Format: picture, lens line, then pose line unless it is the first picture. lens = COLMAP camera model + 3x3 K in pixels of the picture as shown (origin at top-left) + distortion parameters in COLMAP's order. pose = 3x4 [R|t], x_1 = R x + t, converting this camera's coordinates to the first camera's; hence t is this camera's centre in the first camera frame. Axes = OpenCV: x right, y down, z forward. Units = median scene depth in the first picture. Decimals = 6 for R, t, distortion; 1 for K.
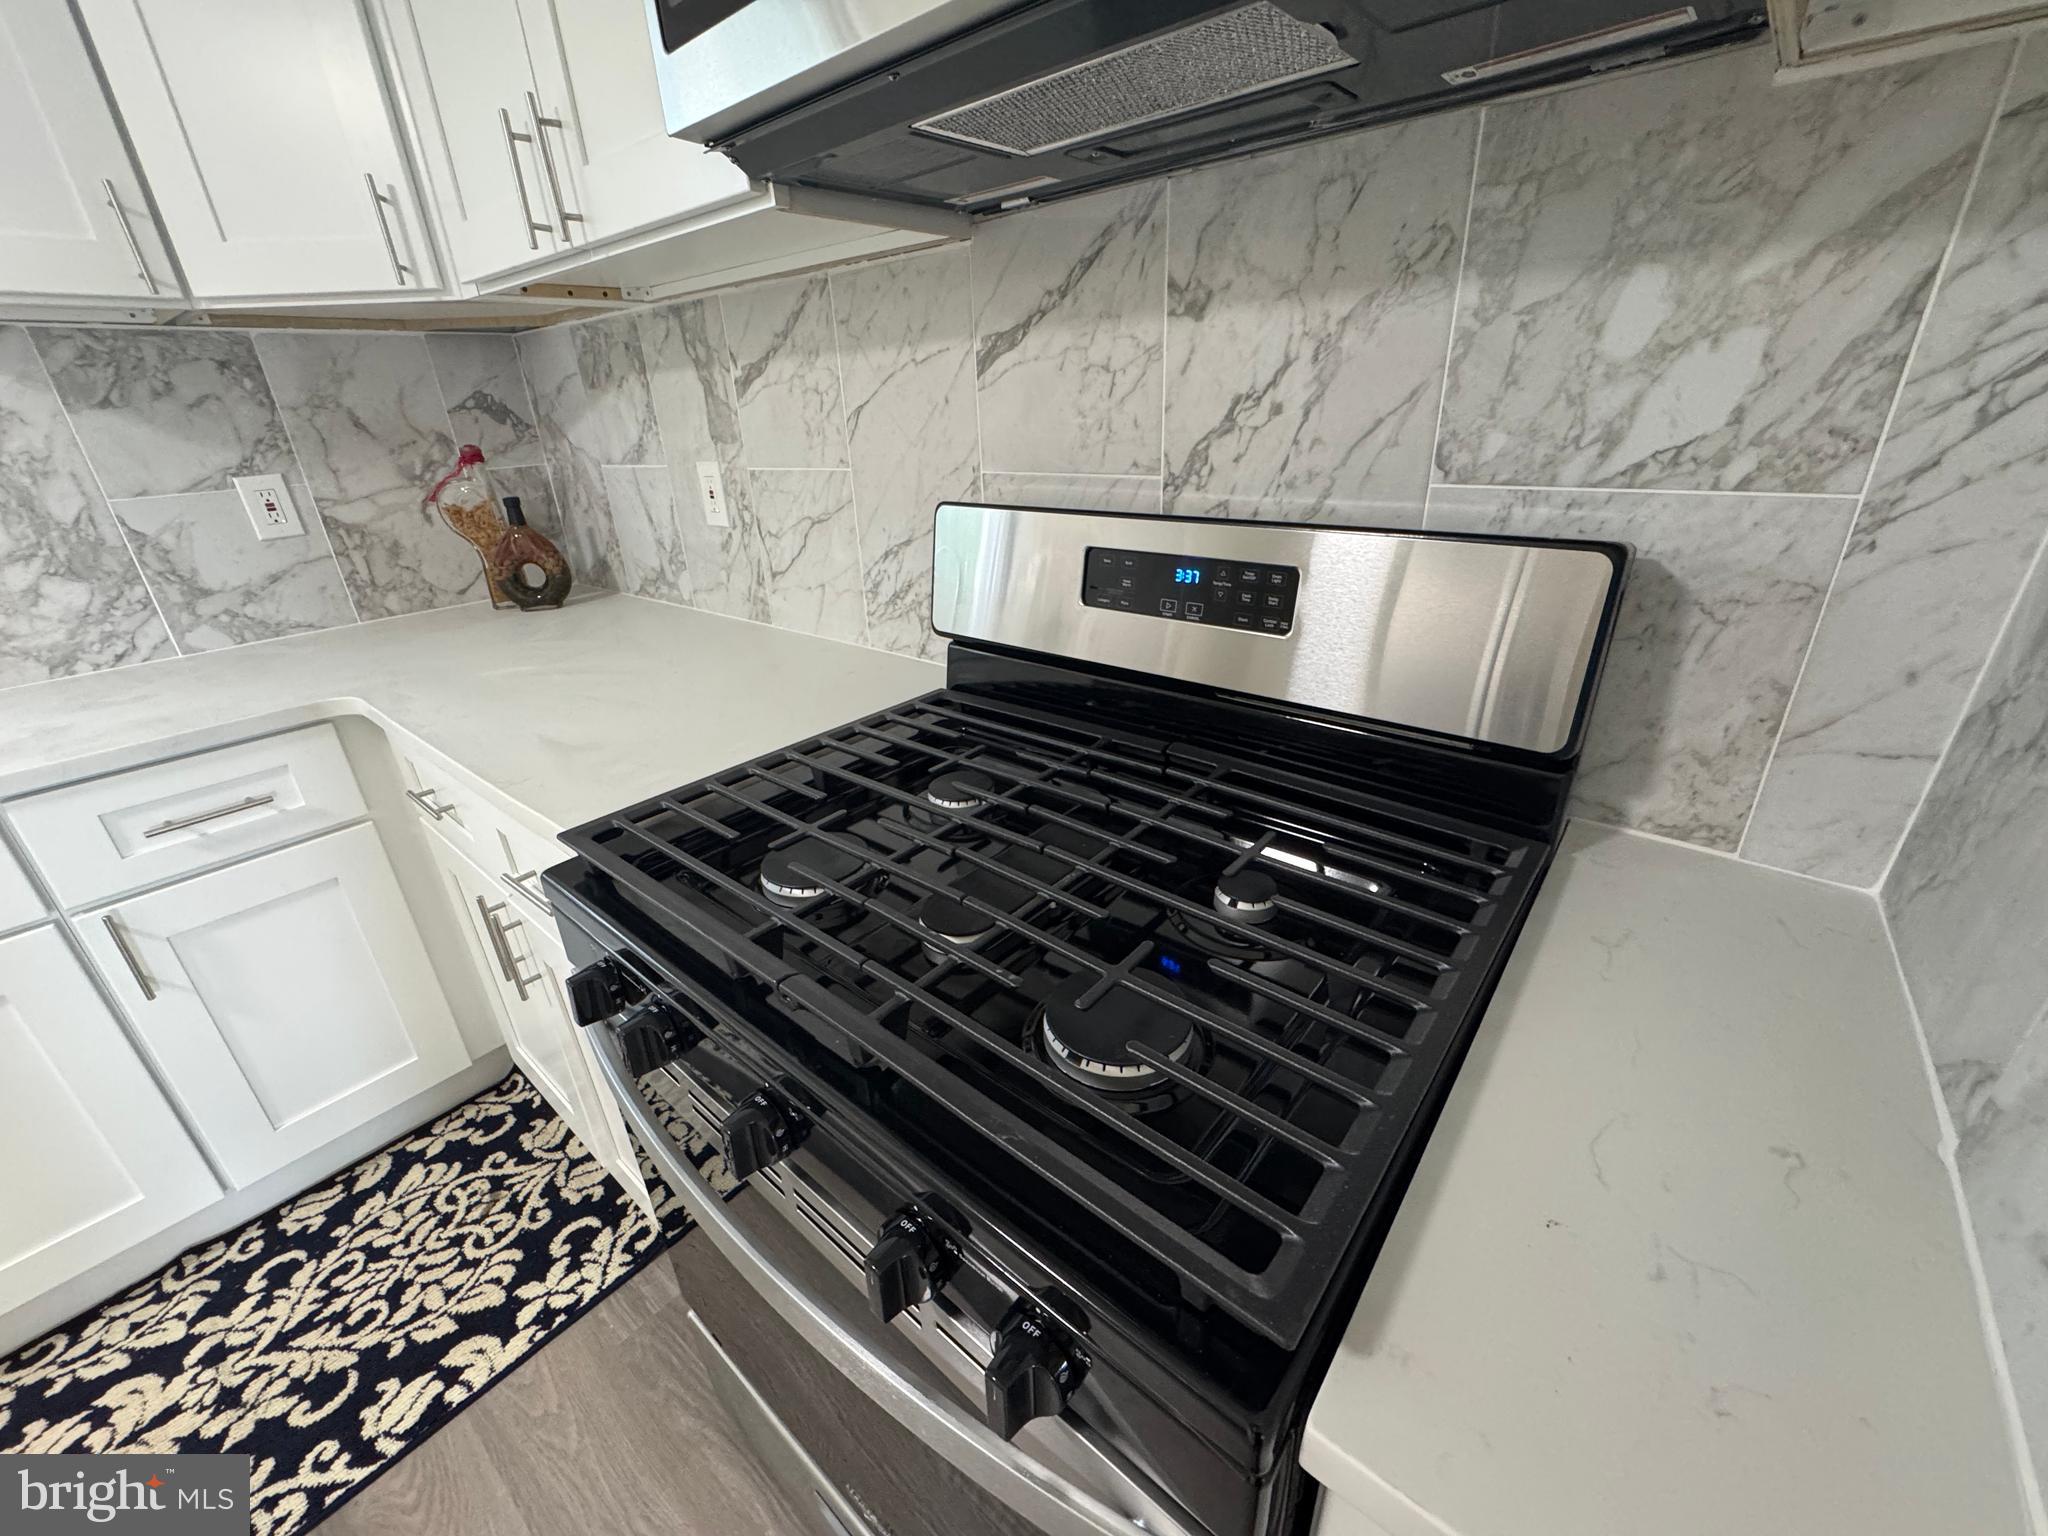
lens RADIAL K [[816.5, 0, 1024.9], [0, 816.5, 764.5], [0, 0, 1]] dist [-0.004828, 0.000608]
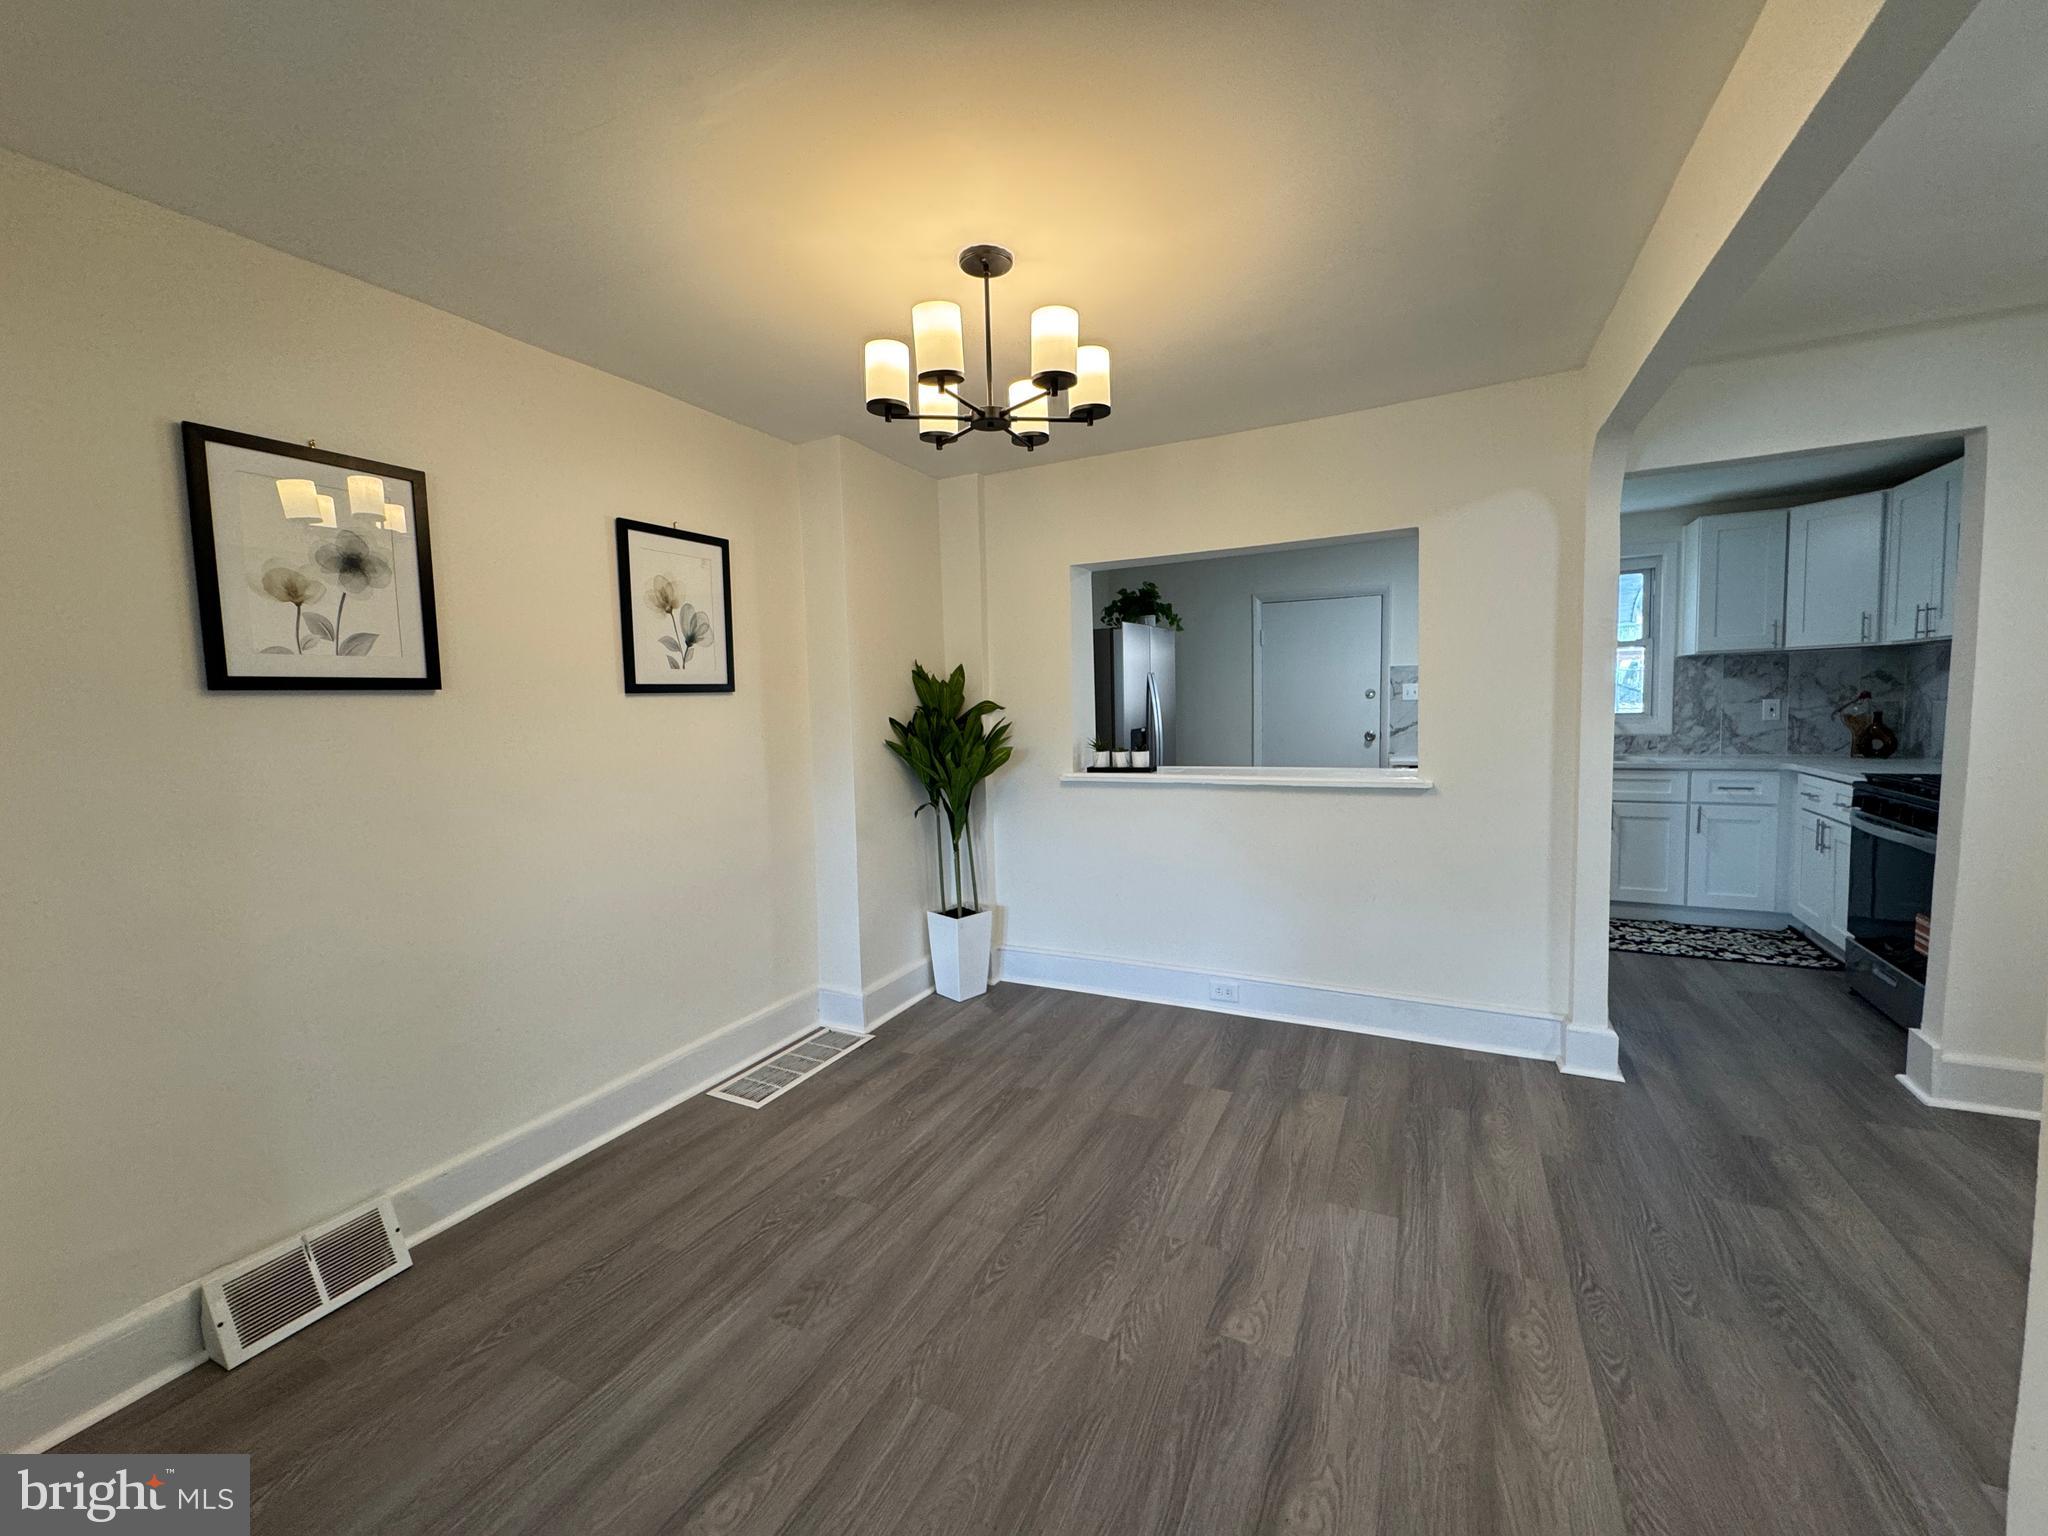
lens RADIAL K [[816.5, 0, 1024.9], [0, 816.5, 764.5], [0, 0, 1]] dist [-0.004828, 0.000608]
pose [[0.218058, 0.109136, -0.969815, 1.558902], [-0.377369, 0.925861, 0.019340, 0.966223], [0.900024, 0.361761, 0.243076, -2.405078]]
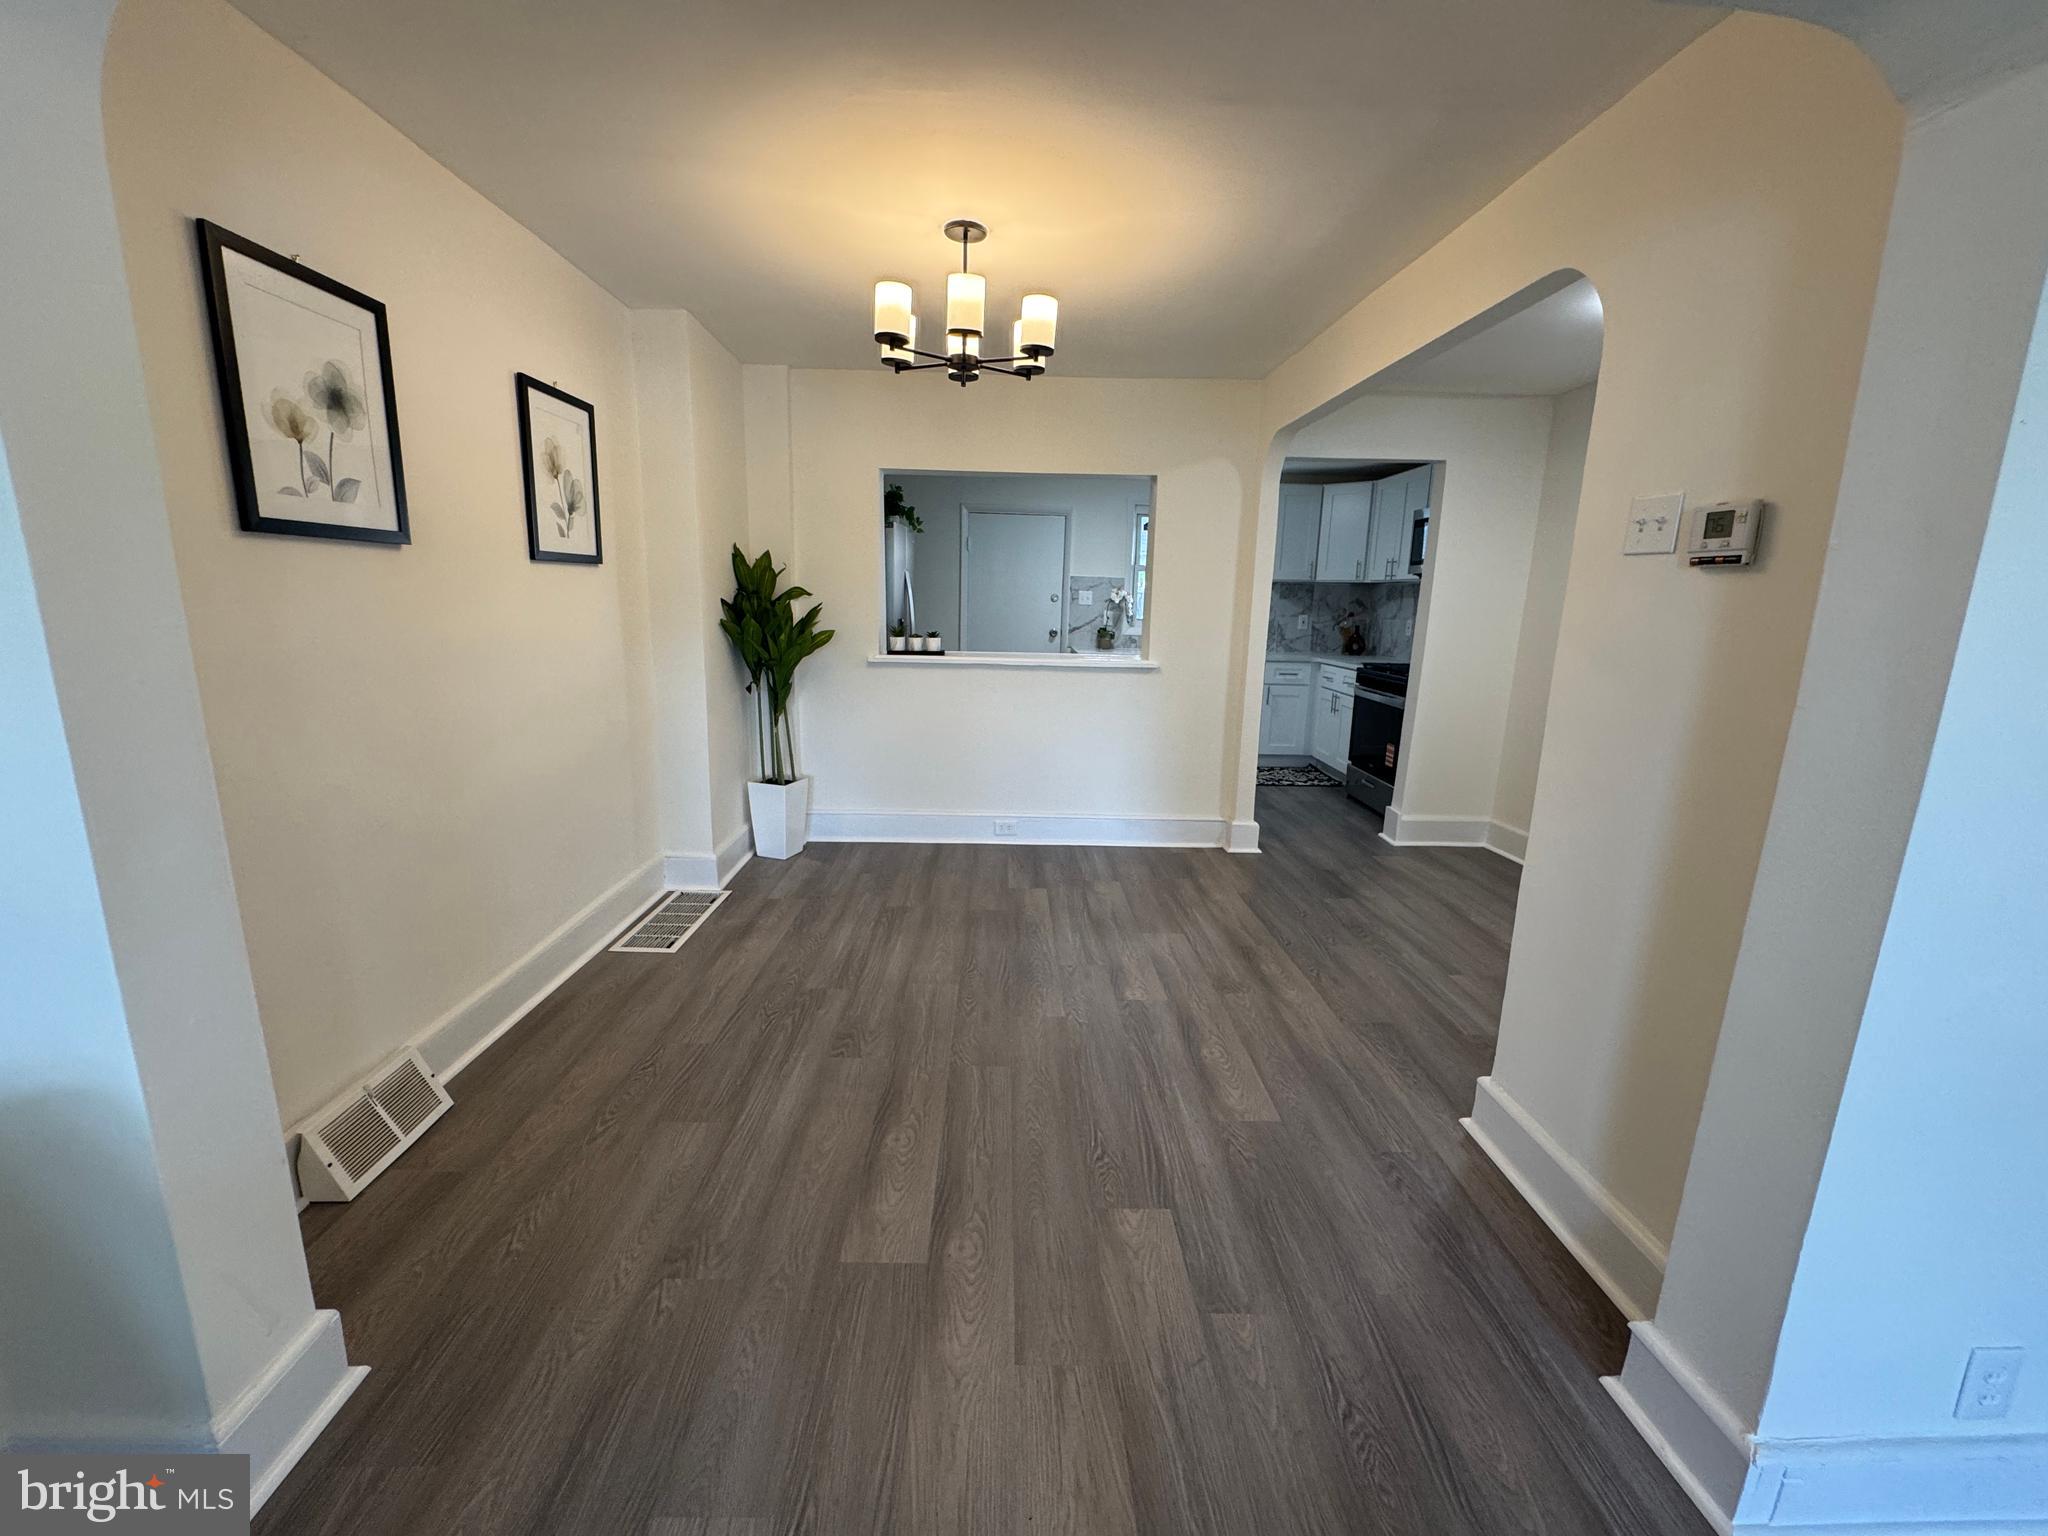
lens RADIAL K [[816.5, 0, 1024.9], [0, 816.5, 764.5], [0, 0, 1]] dist [-0.004828, 0.000608]
pose [[0.648722, 0.205850, -0.732656, 1.701915], [-0.352729, 0.934400, -0.049787, 1.346446], [0.674346, 0.290727, 0.678775, -3.237600]]
